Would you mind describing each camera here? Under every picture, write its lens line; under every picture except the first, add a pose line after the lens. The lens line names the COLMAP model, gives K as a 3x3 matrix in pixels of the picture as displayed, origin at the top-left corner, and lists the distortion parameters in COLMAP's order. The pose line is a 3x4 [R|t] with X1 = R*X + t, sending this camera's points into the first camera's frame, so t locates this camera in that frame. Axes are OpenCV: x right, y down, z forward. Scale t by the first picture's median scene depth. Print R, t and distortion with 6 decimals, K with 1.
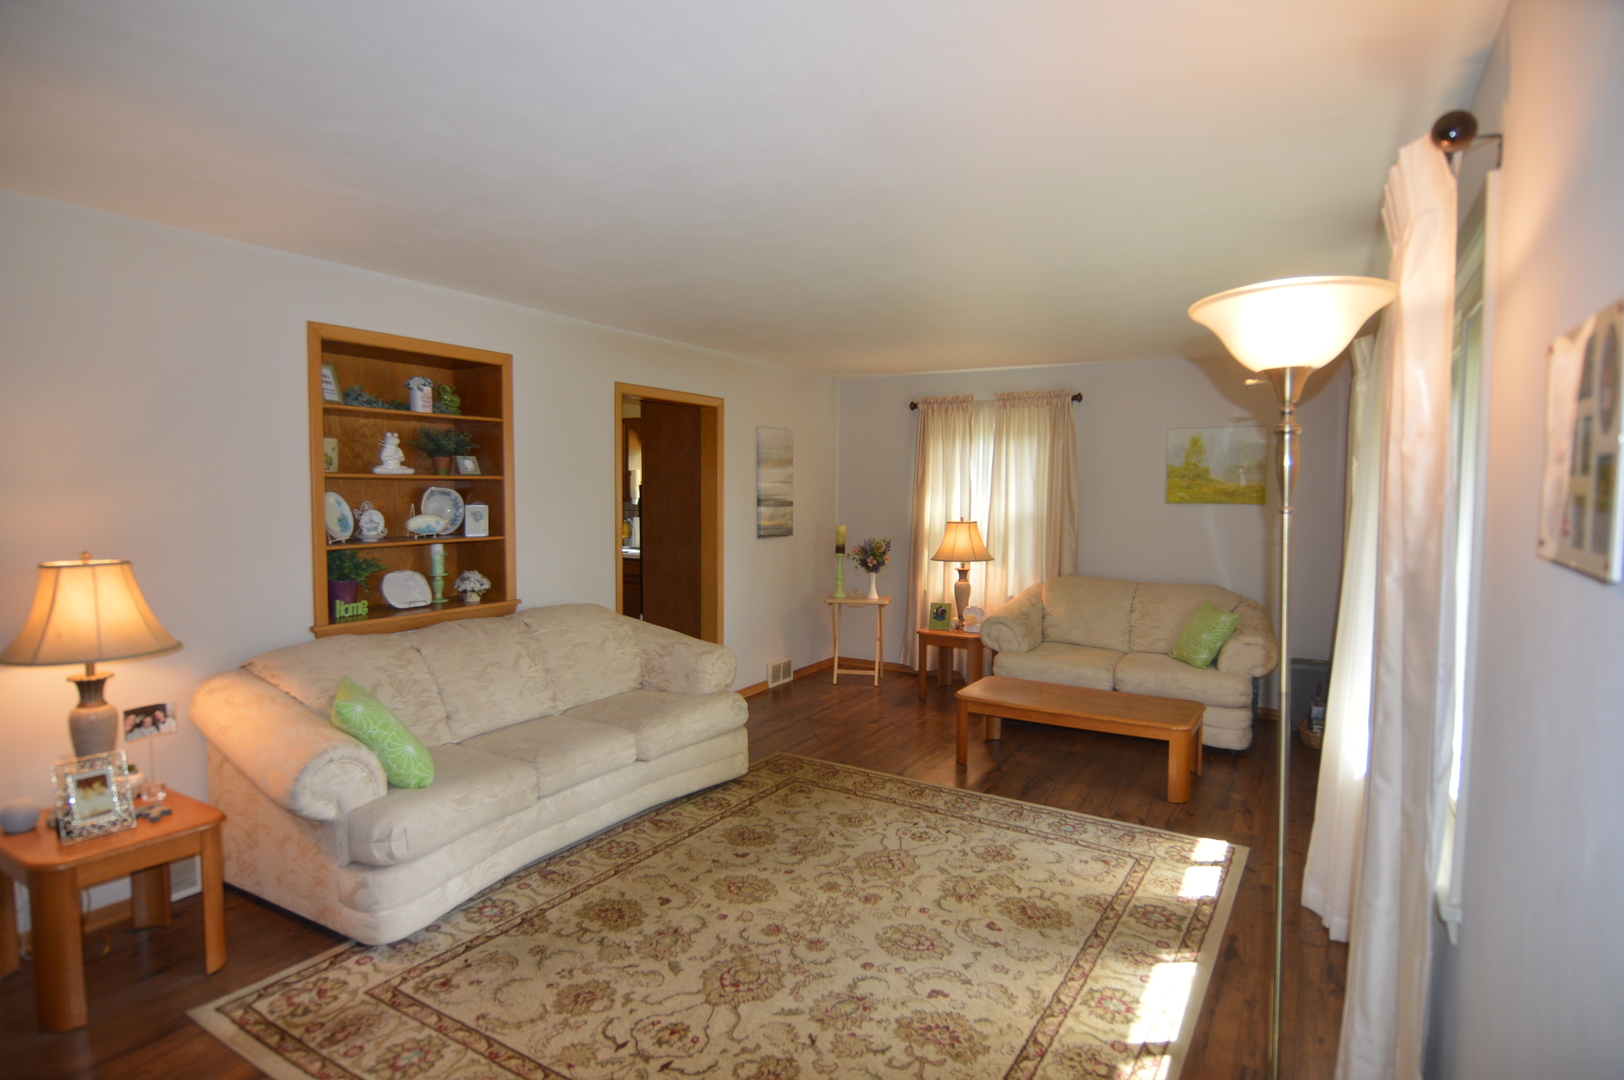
lens RADIAL K [[869.3, 0, 806.9], [0, 869.3, 532.2], [0, 0, 1]] dist [0.003526, -0.015837]
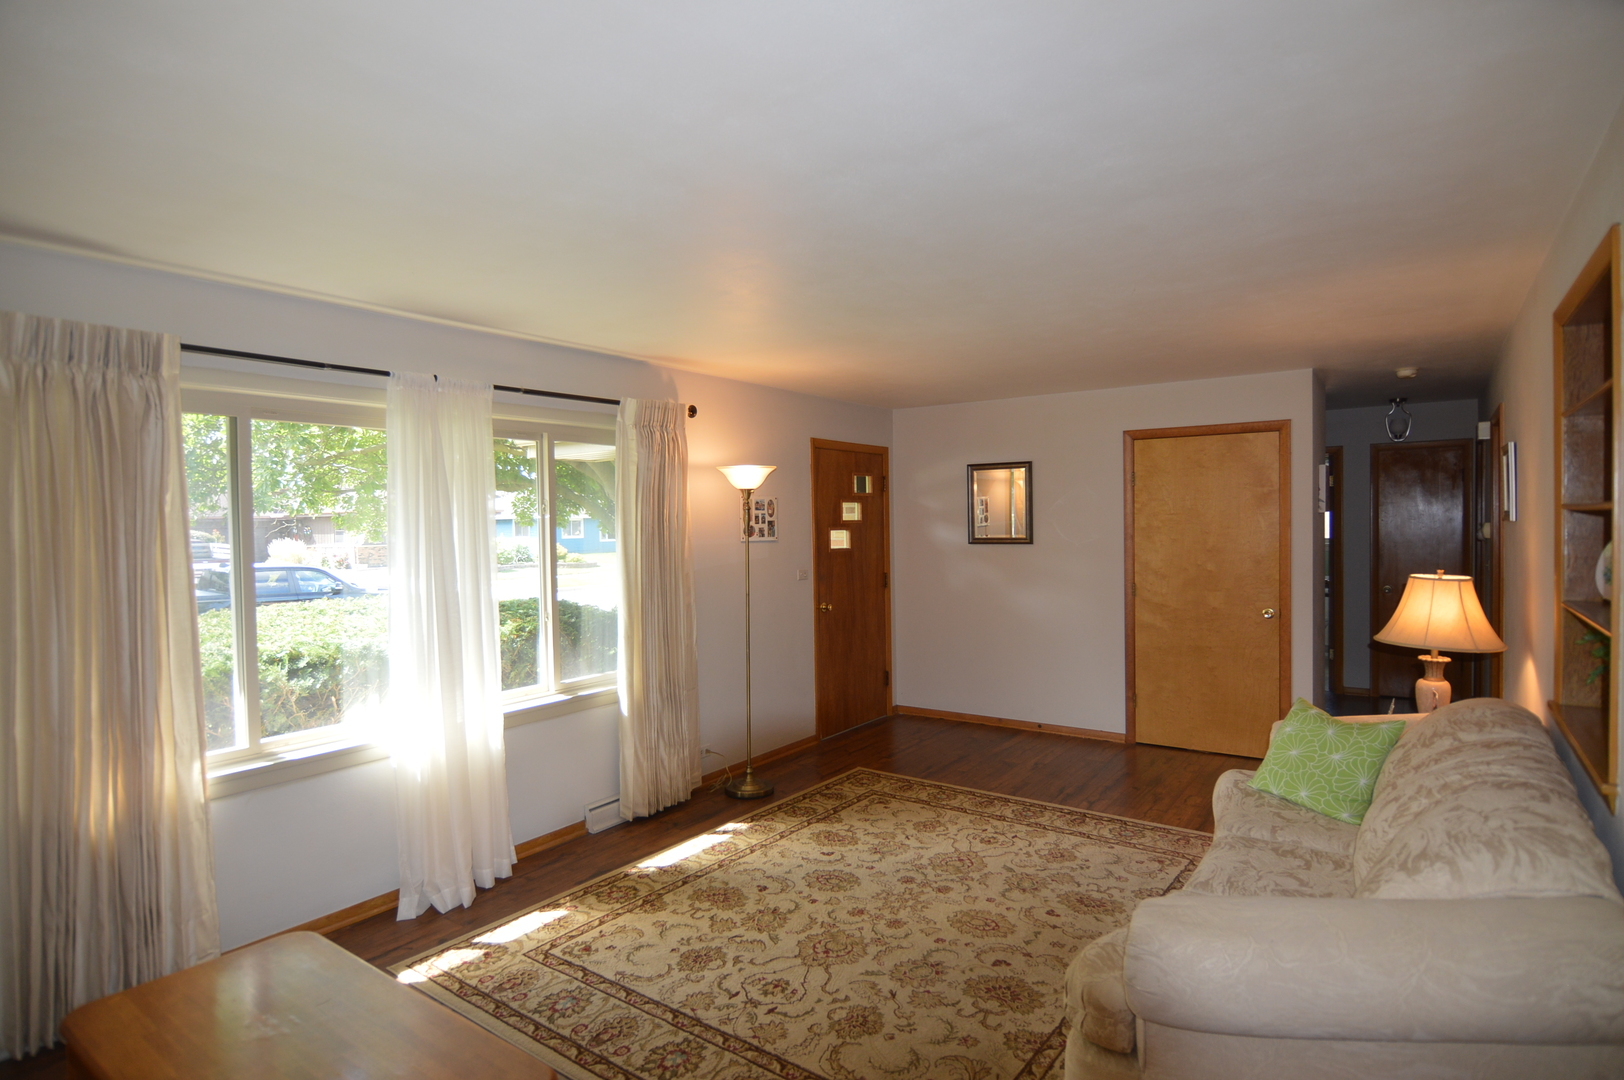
lens RADIAL K [[869.3, 0, 809.6], [0, 869.3, 538.9], [0, 0, 1]] dist [0.003526, -0.015837]
pose [[-0.996737, 0.008531, 0.080265, 0.039366], [0.014260, 0.997369, 0.071072, -0.103843], [-0.079448, 0.071985, -0.994237, 1.868928]]
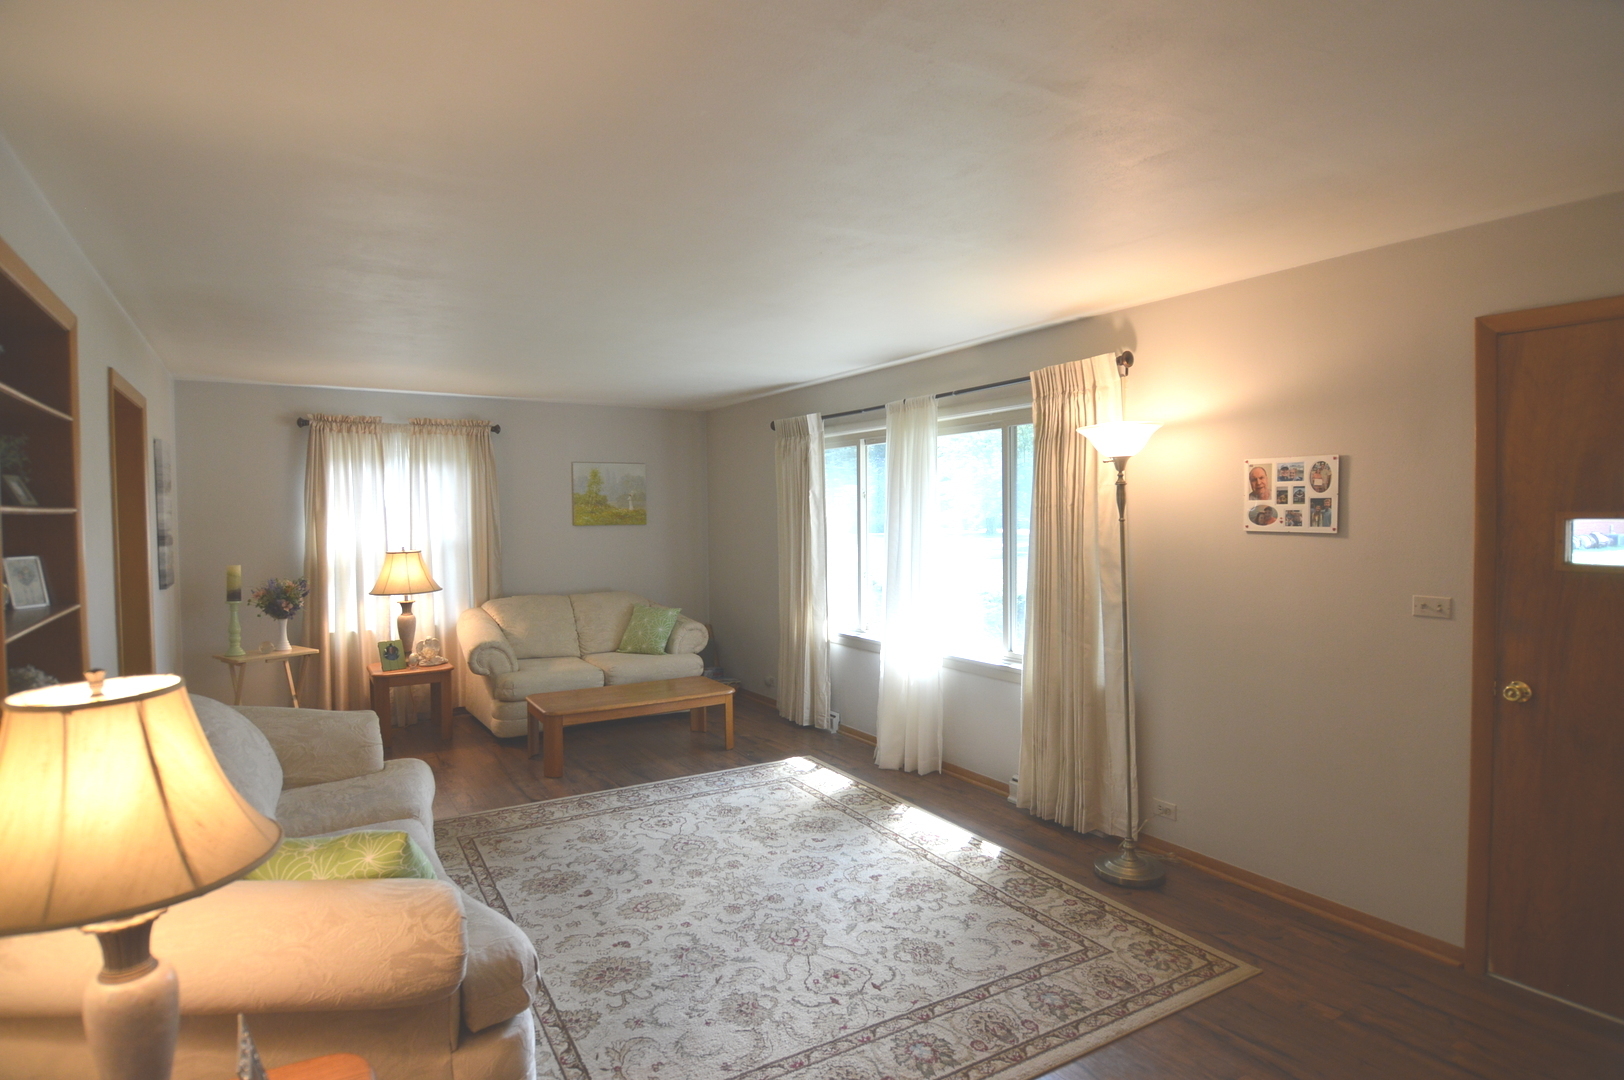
lens RADIAL K [[869.3, 0, 813.9], [0, 869.3, 536.4], [0, 0, 1]] dist [0.003526, -0.015837]
pose [[0.463329, -0.037997, 0.885371, -0.824584], [0.058740, 0.998200, 0.012100, -0.025868], [-0.884237, 0.046400, 0.464727, 0.310848]]
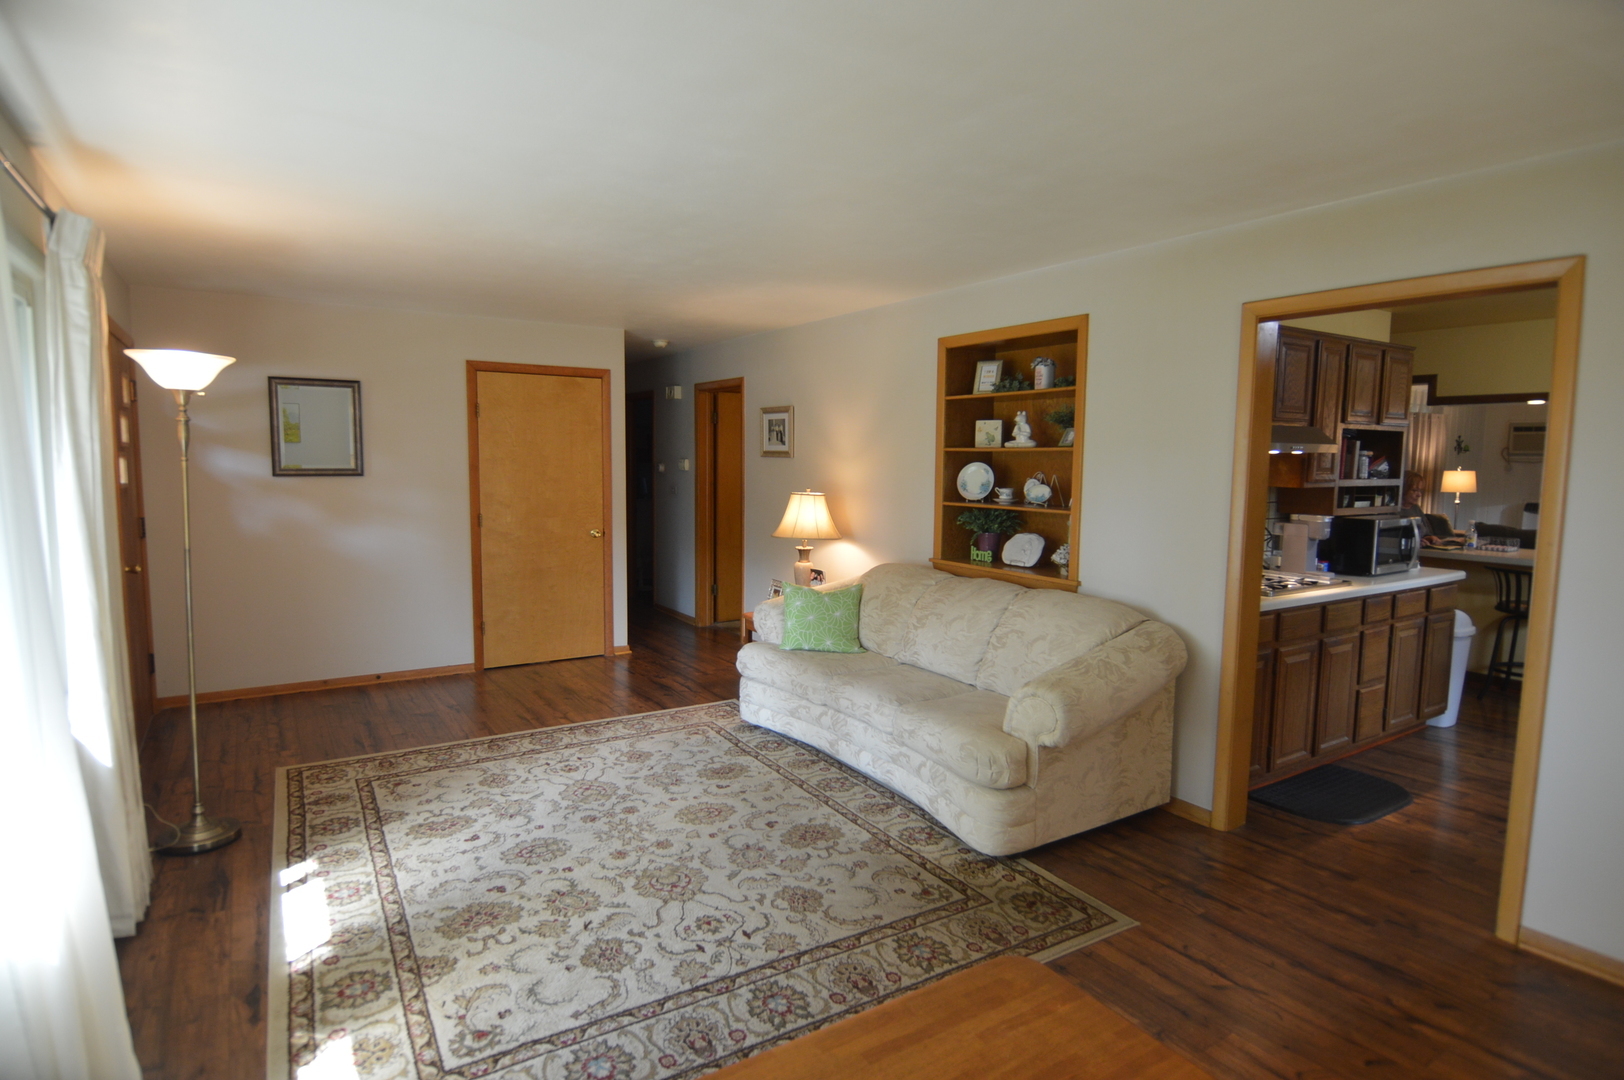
lens RADIAL K [[869.3, 0, 812.5], [0, 869.3, 536.6], [0, 0, 1]] dist [0.003526, -0.015837]
pose [[-0.448152, 0.073987, -0.890890, 0.788976], [-0.057183, 0.992156, 0.111163, -0.072196], [0.892127, 0.100762, -0.440406, 1.485911]]
